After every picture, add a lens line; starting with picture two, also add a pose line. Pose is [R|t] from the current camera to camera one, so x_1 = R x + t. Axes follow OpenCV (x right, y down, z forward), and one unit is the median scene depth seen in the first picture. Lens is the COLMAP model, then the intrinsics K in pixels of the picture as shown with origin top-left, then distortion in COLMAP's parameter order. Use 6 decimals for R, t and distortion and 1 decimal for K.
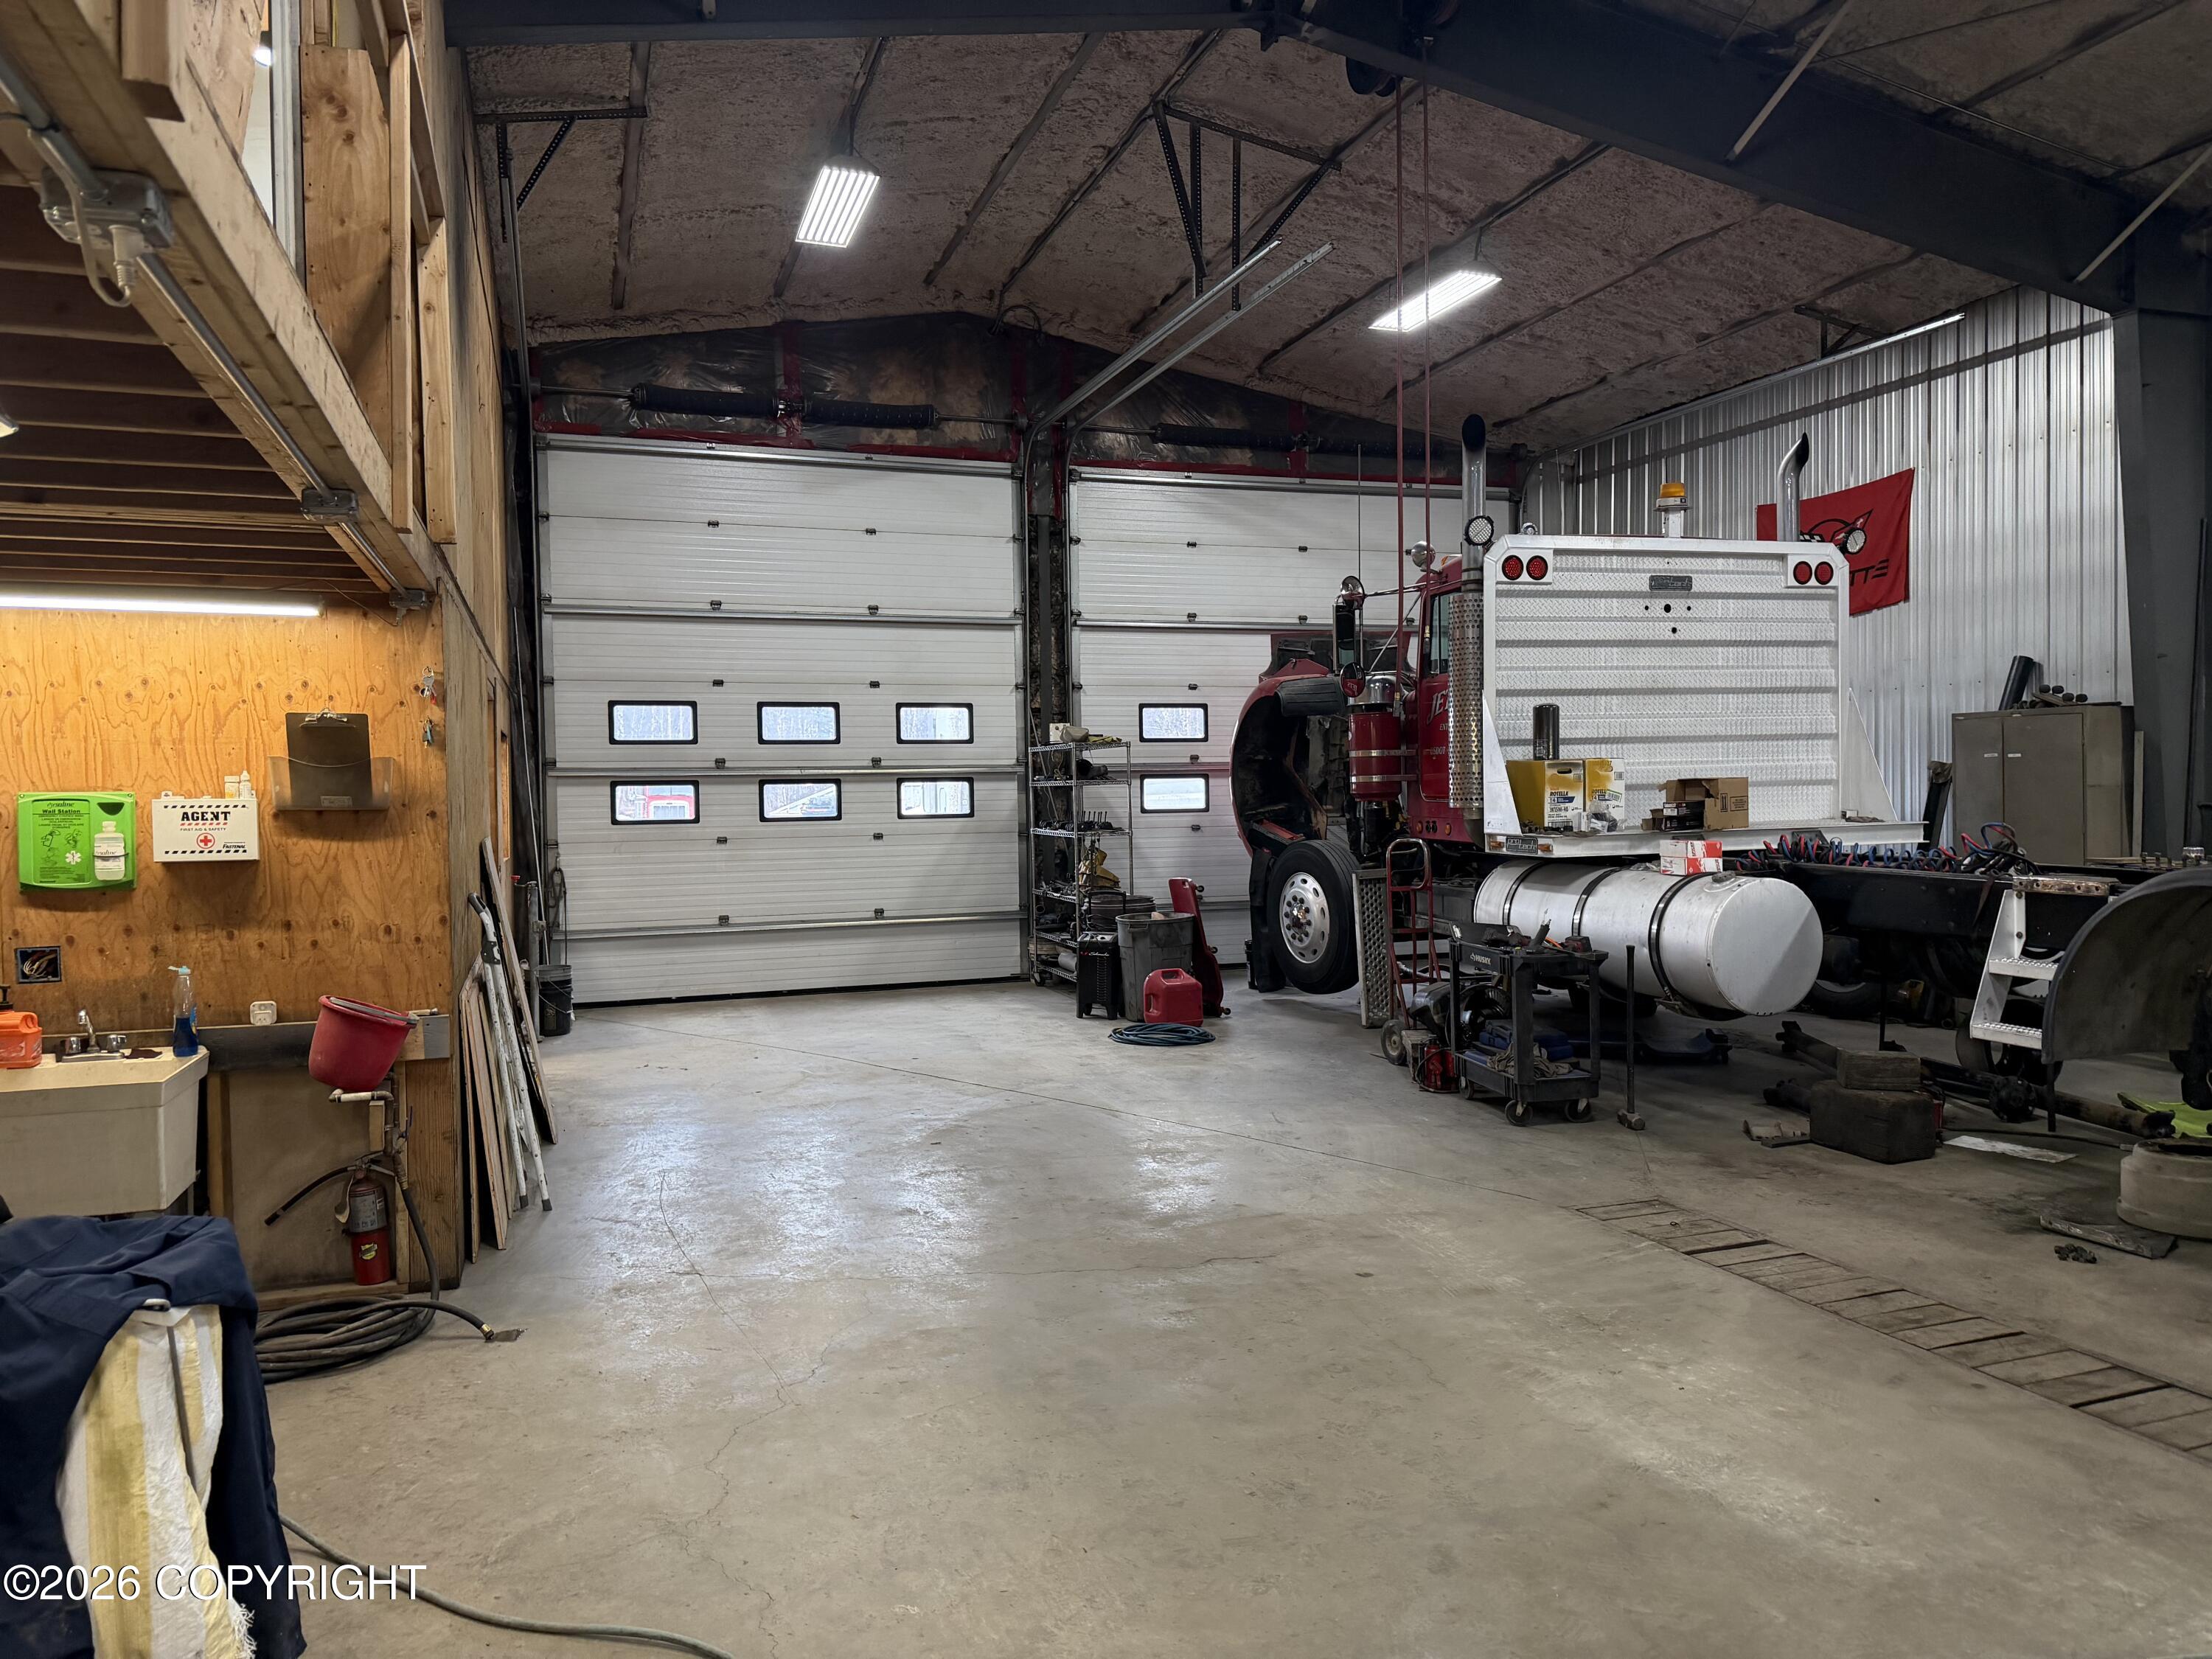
lens RADIAL K [[1531.5, 0, 1110.5], [0, 1531.5, 816.6], [0, 0, 1]] dist [0.089166, -0.102201]
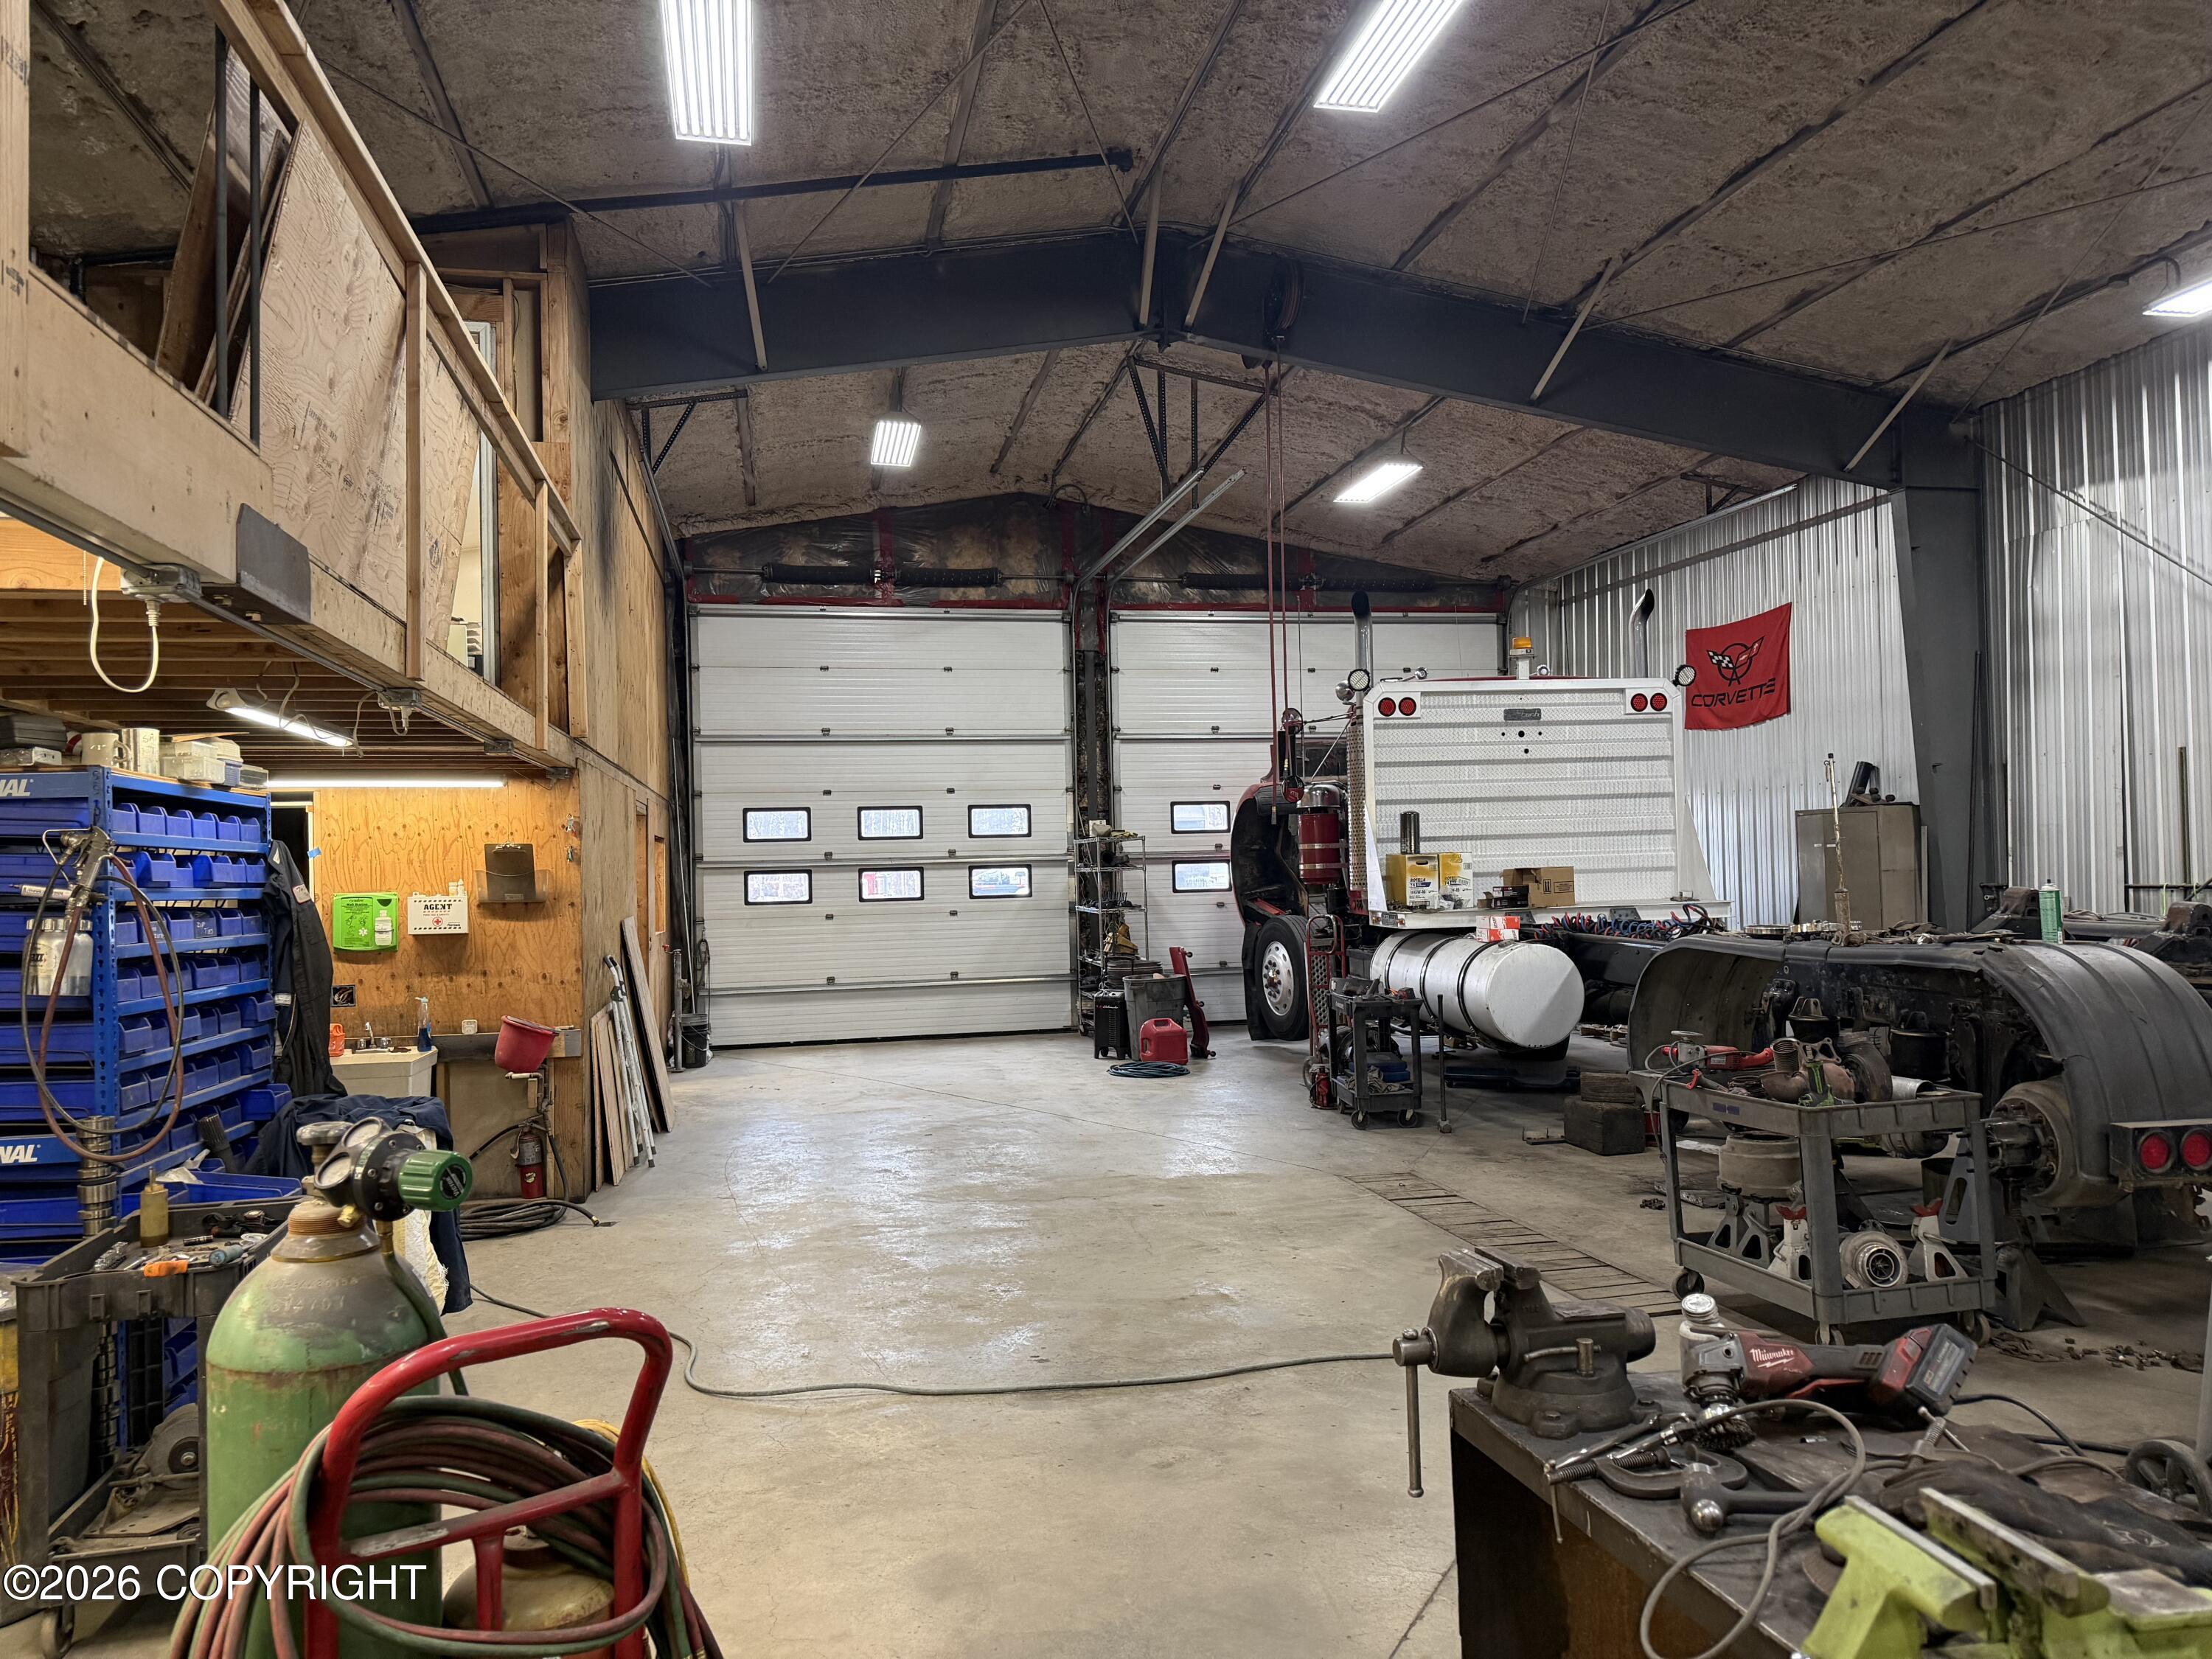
lens RADIAL K [[1500.5, 0, 1106.0], [0, 1500.5, 829.5], [0, 0, 1]] dist [0.160500, -0.269510]
pose [[0.992542, -0.010414, -0.121454, 0.150000], [0.005497, 0.999154, -0.040755, -0.005587], [0.121775, 0.039783, 0.991760, -0.246745]]
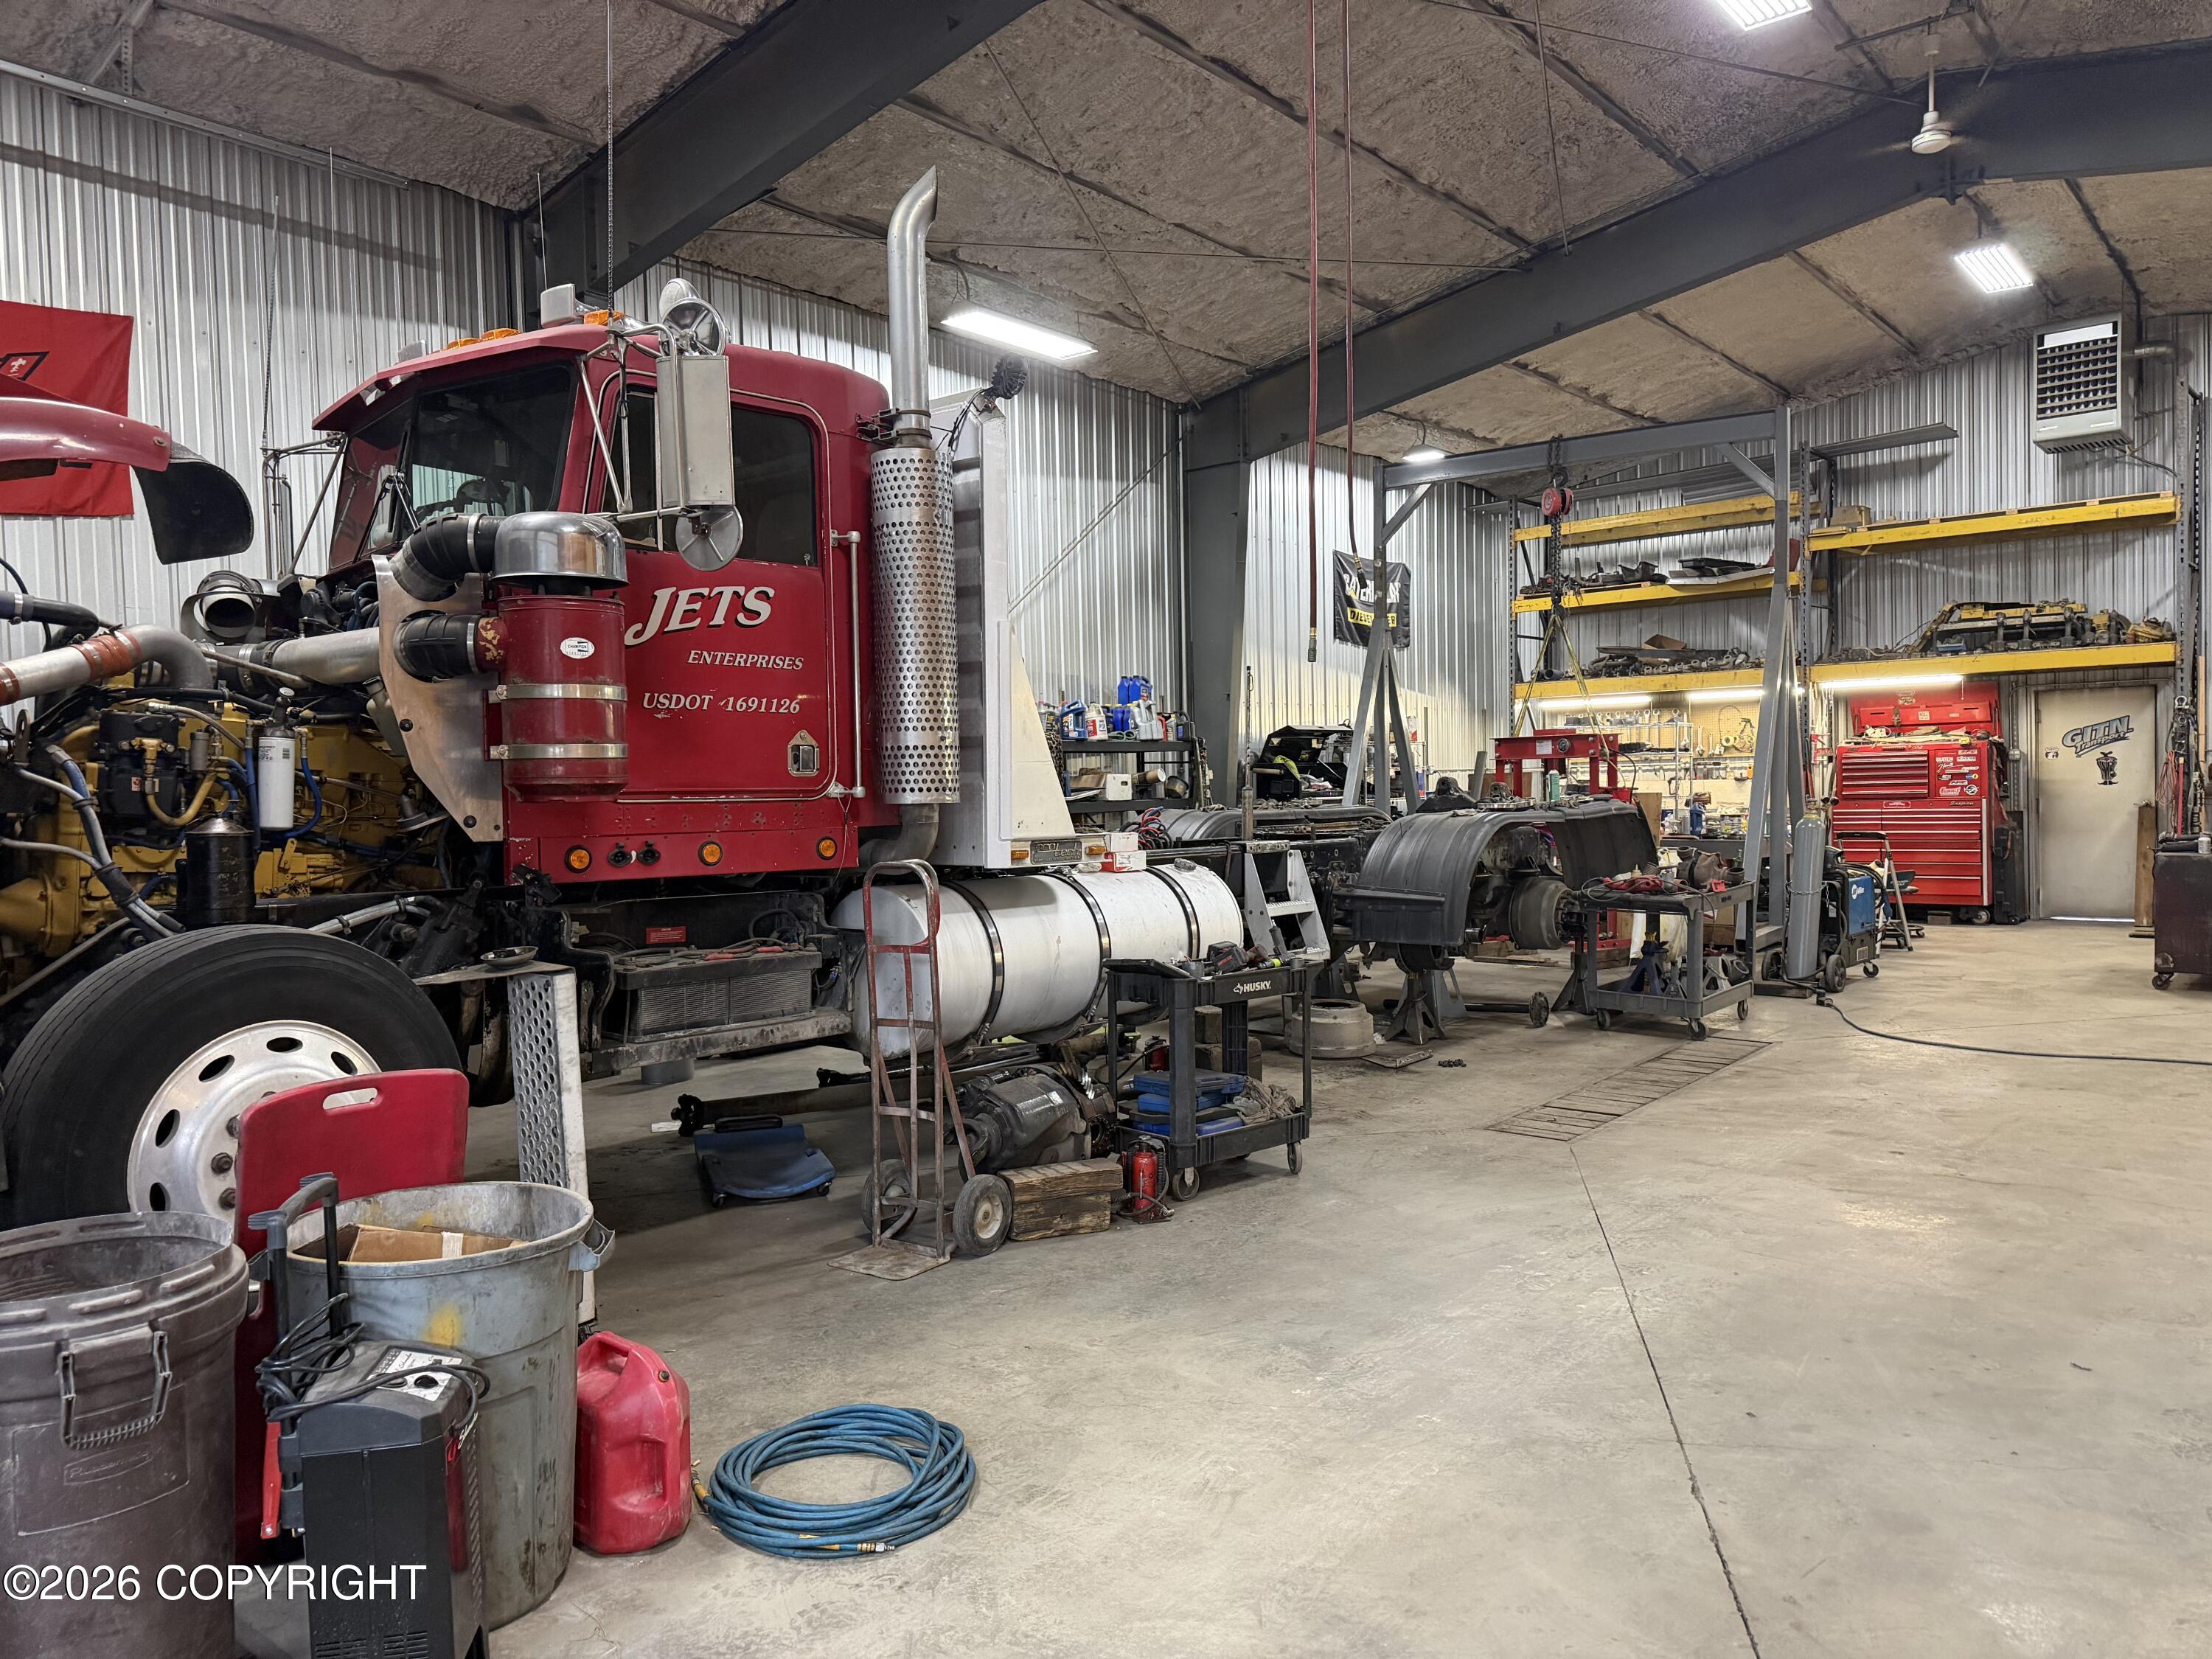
lens RADIAL K [[1500.5, 0, 1106.0], [0, 1500.5, 829.5], [0, 0, 1]] dist [0.160500, -0.269510]
pose [[-0.525704, 0.004275, 0.850657, -0.277709], [0.044494, 0.998757, 0.022478, -0.005589], [-0.849503, 0.049666, -0.525240, 1.111787]]
